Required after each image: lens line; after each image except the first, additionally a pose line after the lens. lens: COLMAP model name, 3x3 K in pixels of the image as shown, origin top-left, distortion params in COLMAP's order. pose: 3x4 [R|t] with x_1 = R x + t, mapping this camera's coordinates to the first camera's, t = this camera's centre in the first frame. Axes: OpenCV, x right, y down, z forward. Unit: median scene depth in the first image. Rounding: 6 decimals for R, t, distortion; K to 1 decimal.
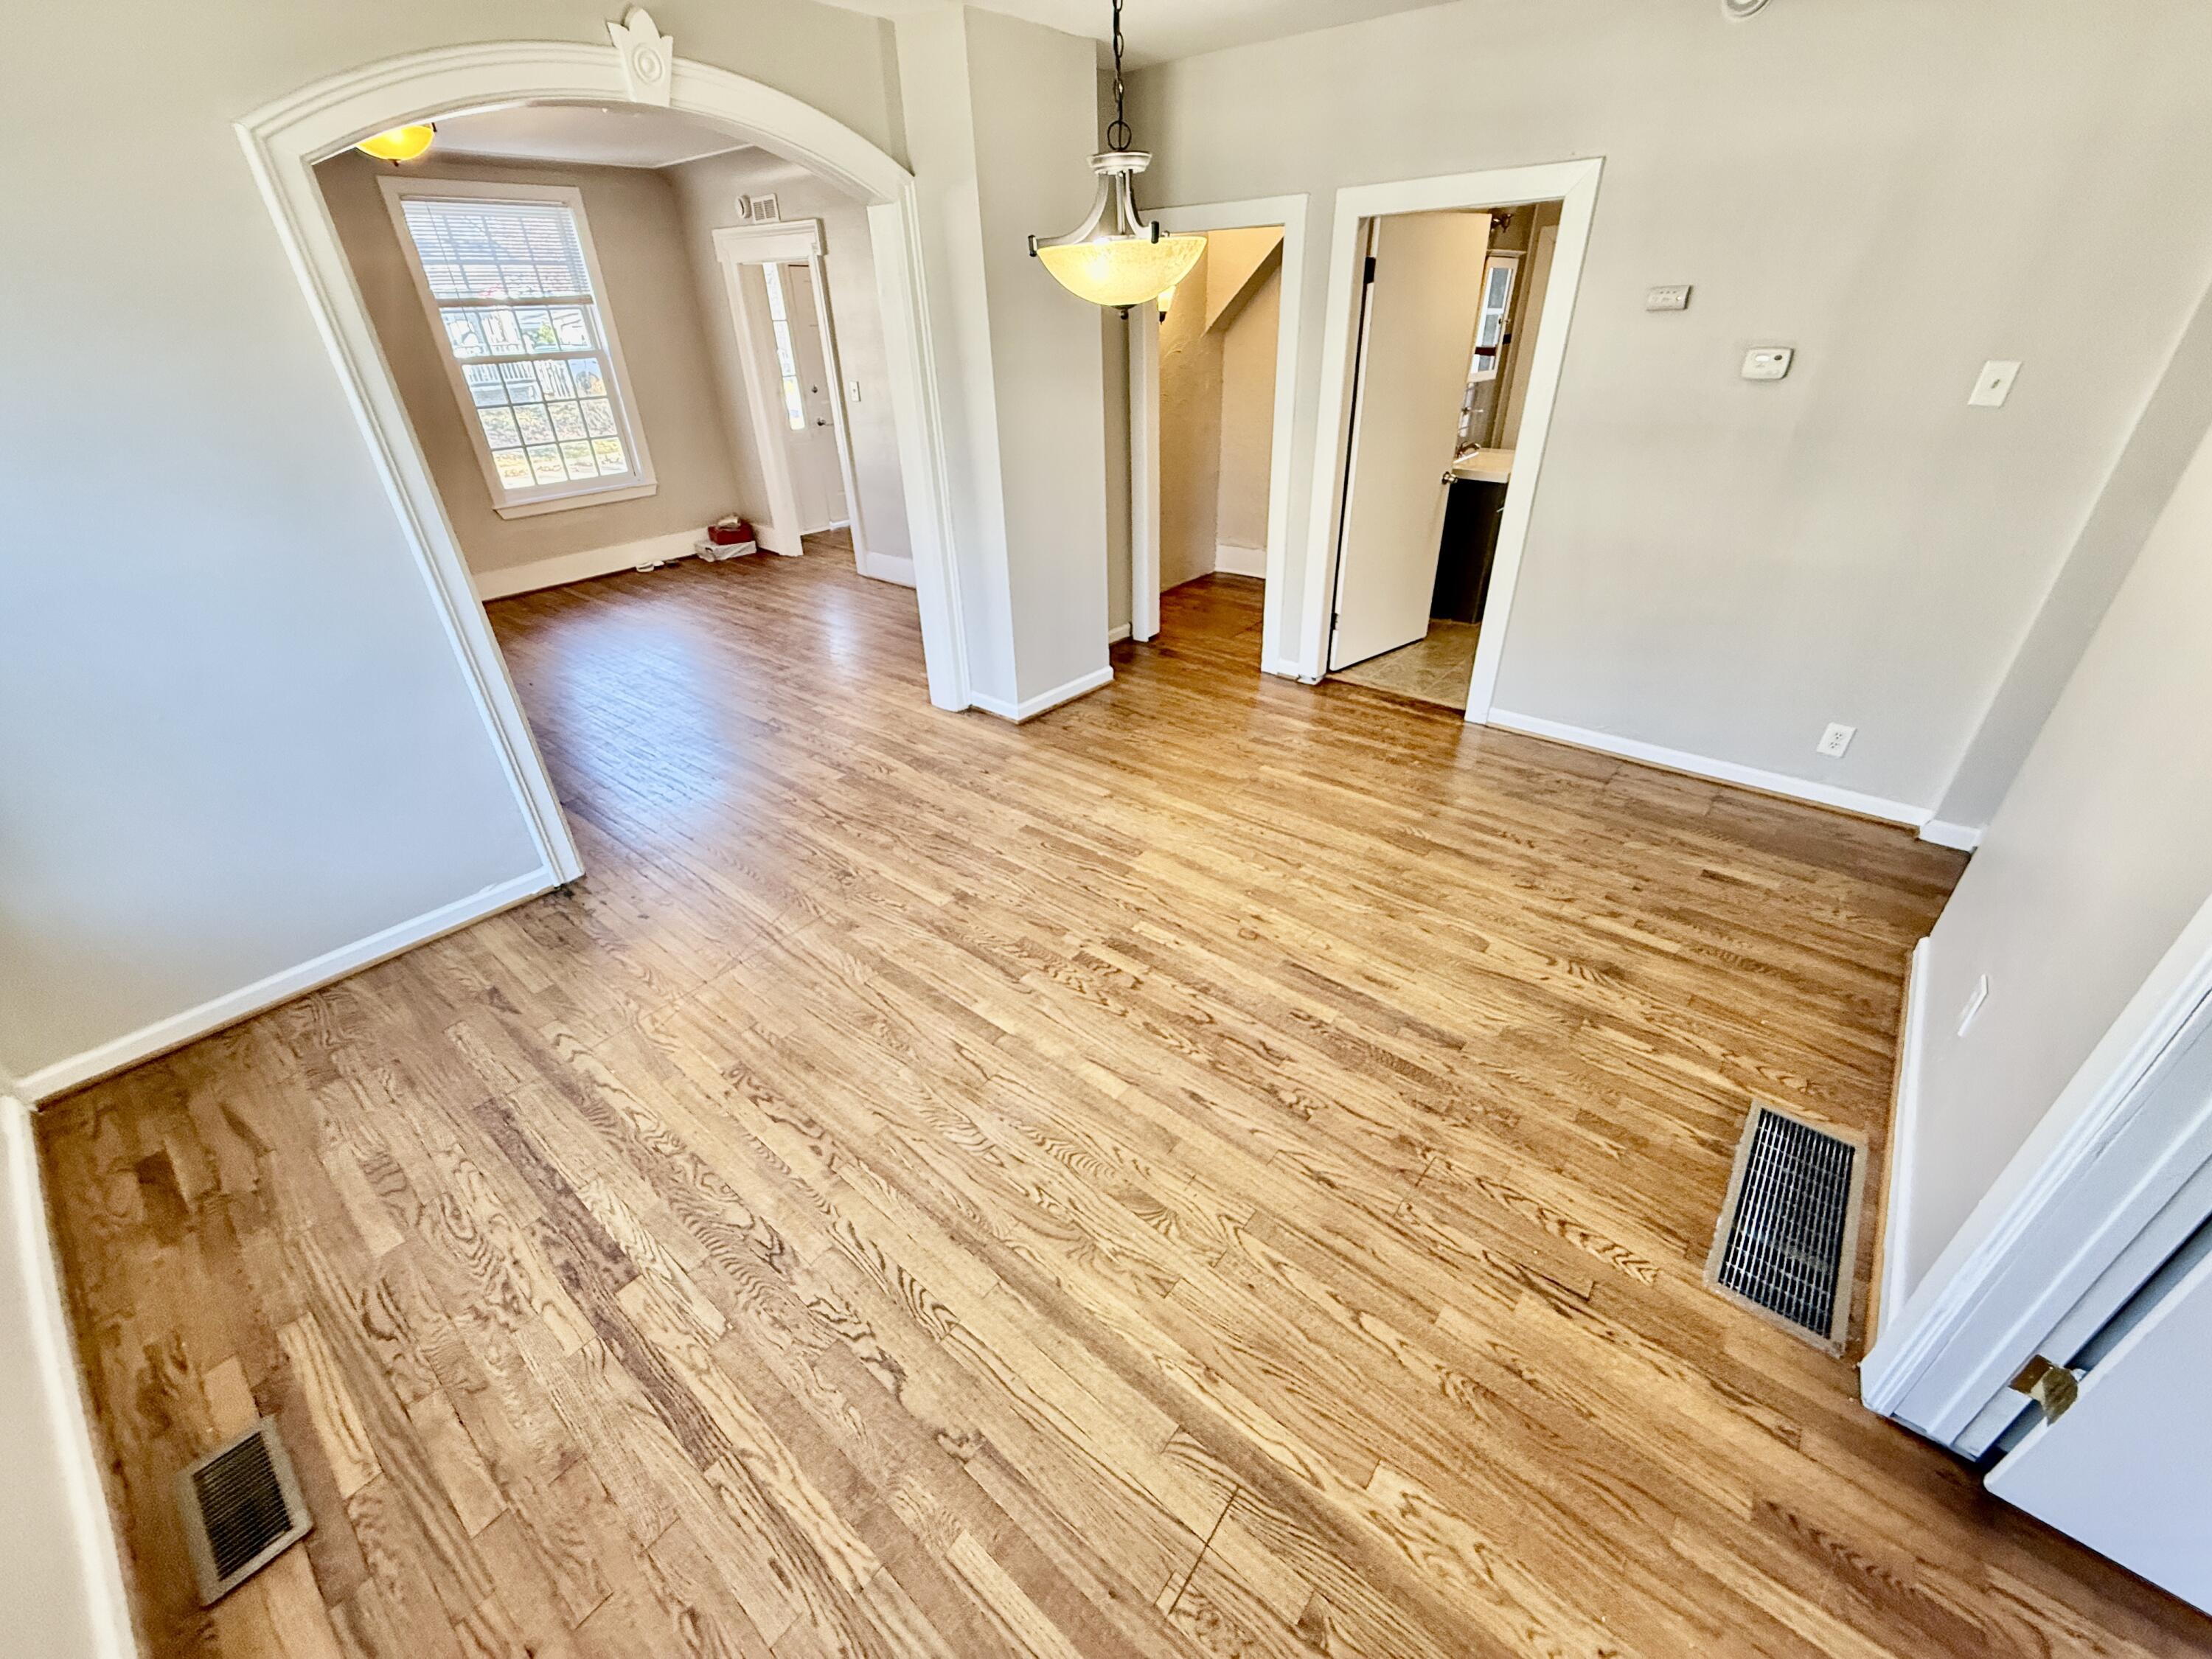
lens RADIAL K [[889.1, 0, 1101.9], [0, 889.1, 829.5], [0, 0, 1]] dist [0.002392, -0.000342]
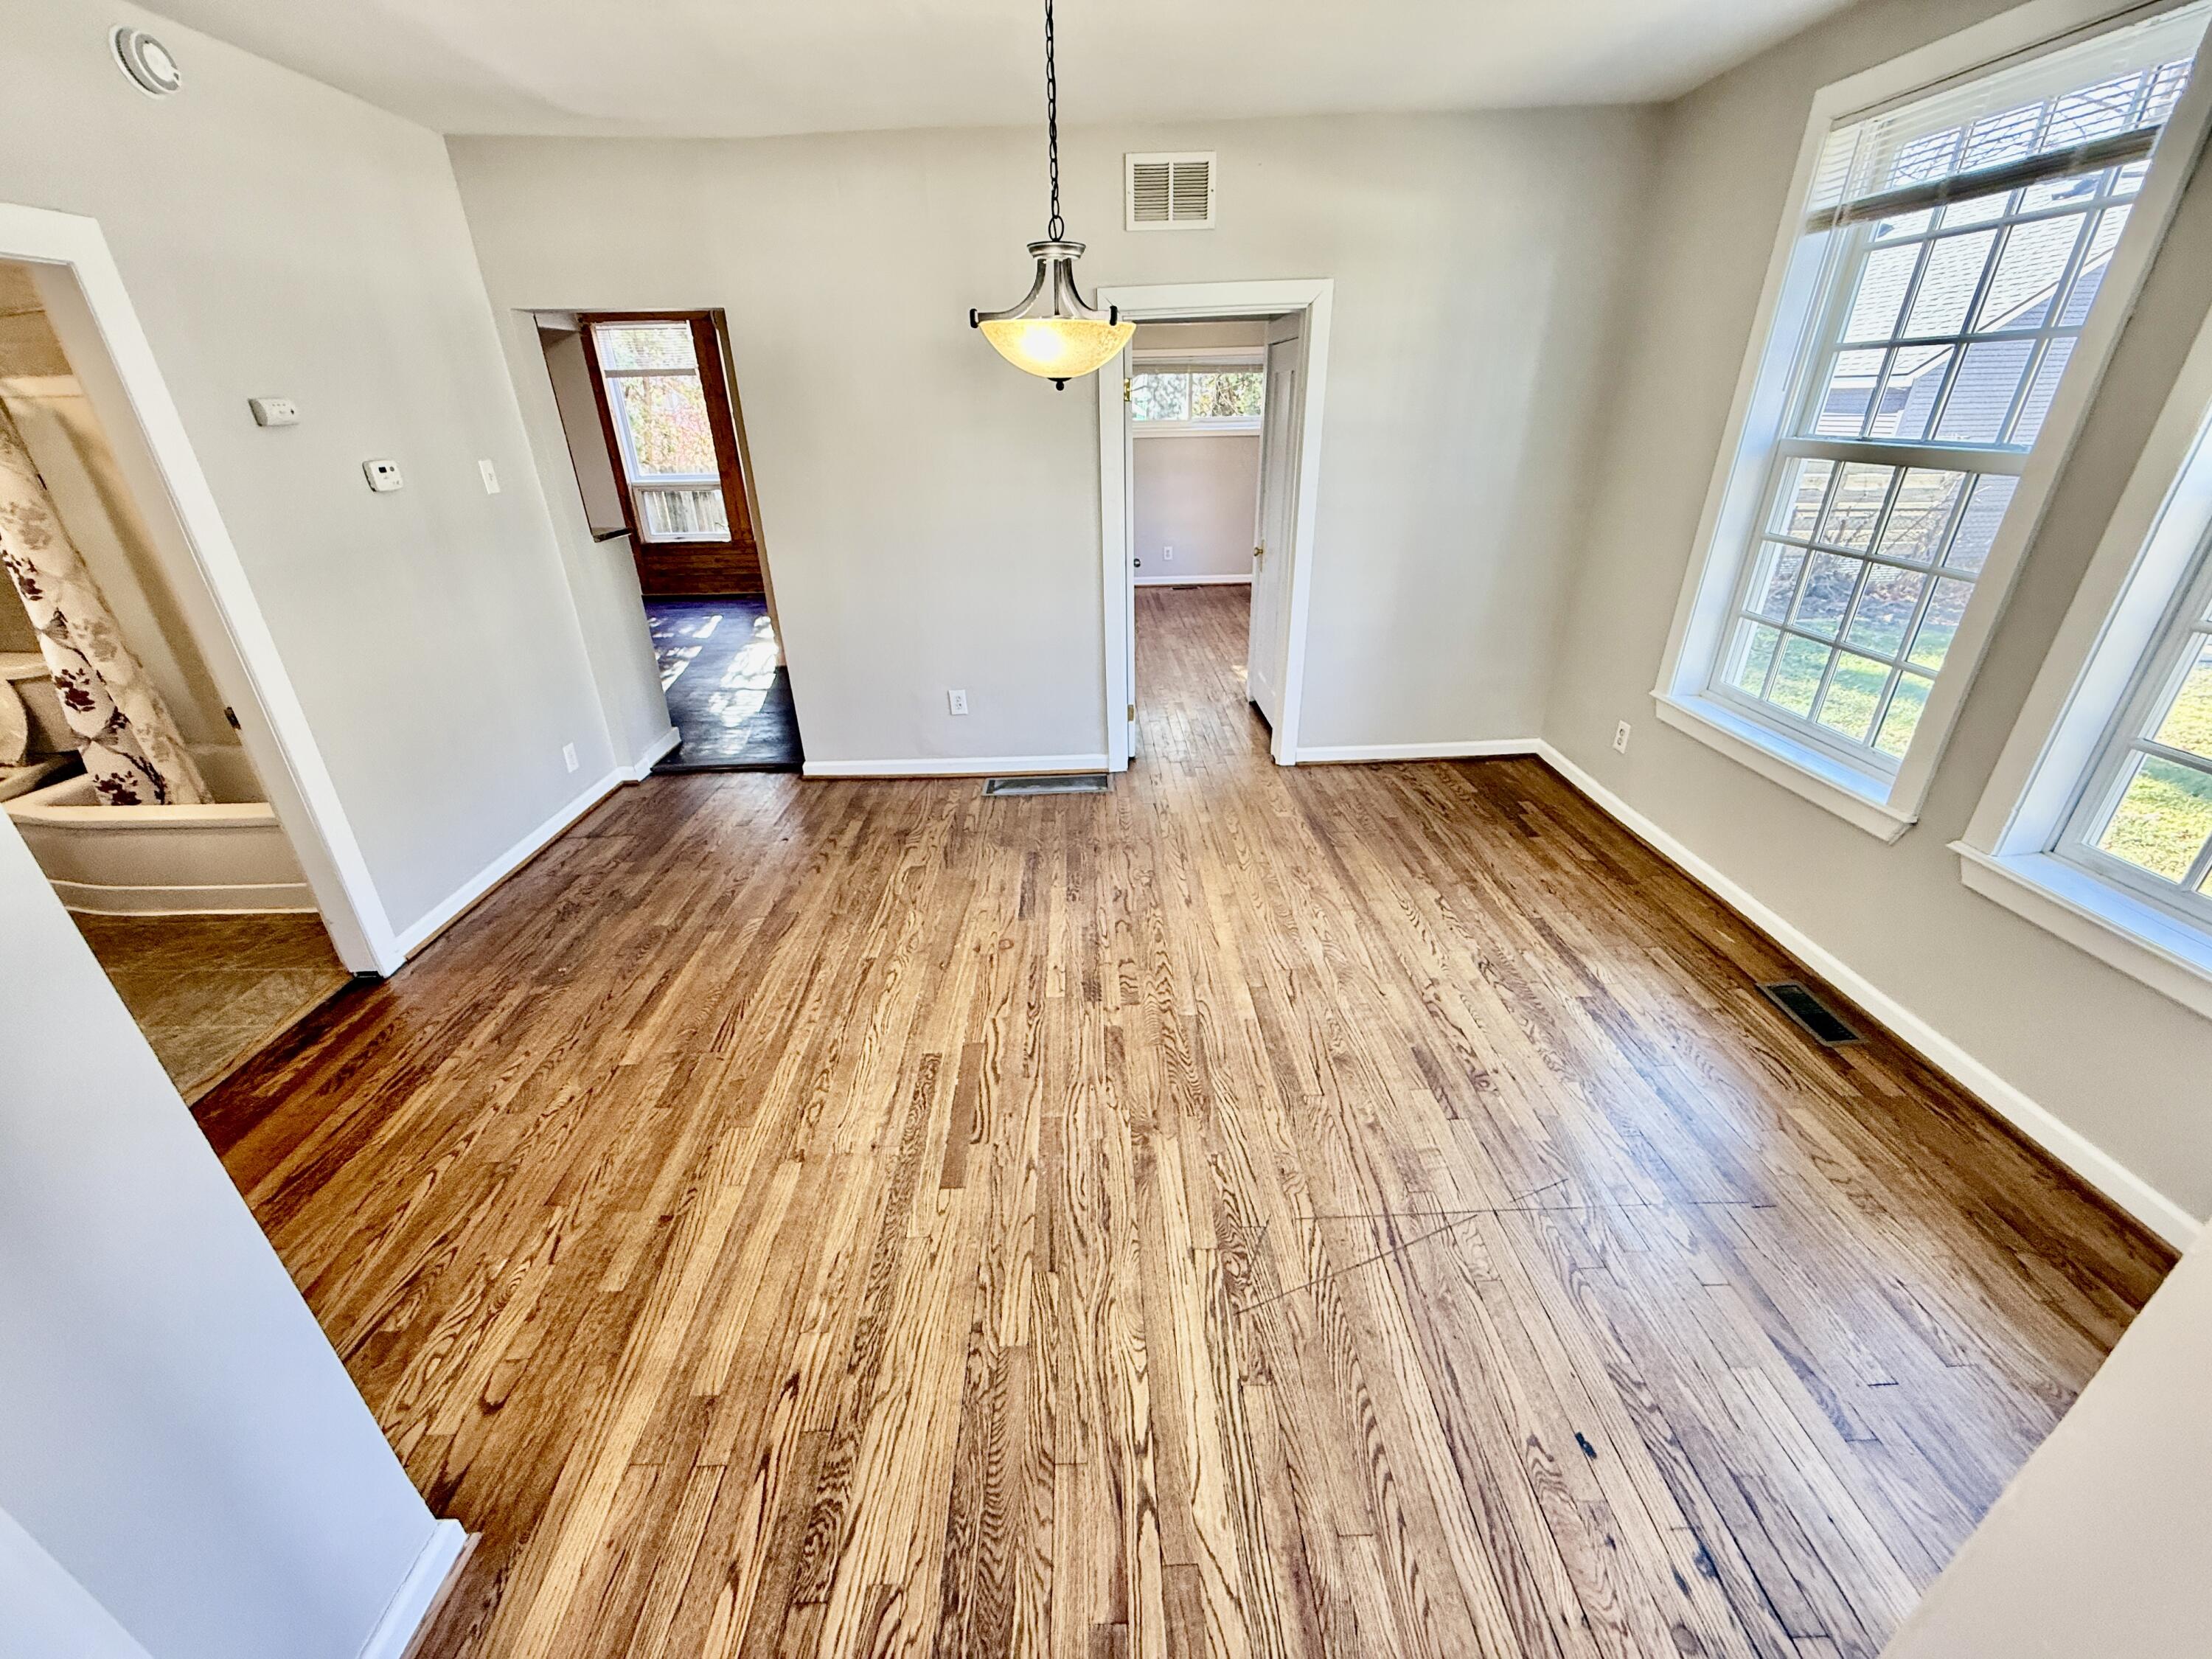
lens RADIAL K [[889.1, 0, 1096.9], [0, 889.1, 837.3], [0, 0, 1]] dist [0.002392, -0.000342]
pose [[-0.653713, -0.298198, 0.695512, -0.604676], [0.416690, 0.625360, 0.659768, -0.613667], [-0.631687, 0.721112, -0.284550, 1.106939]]
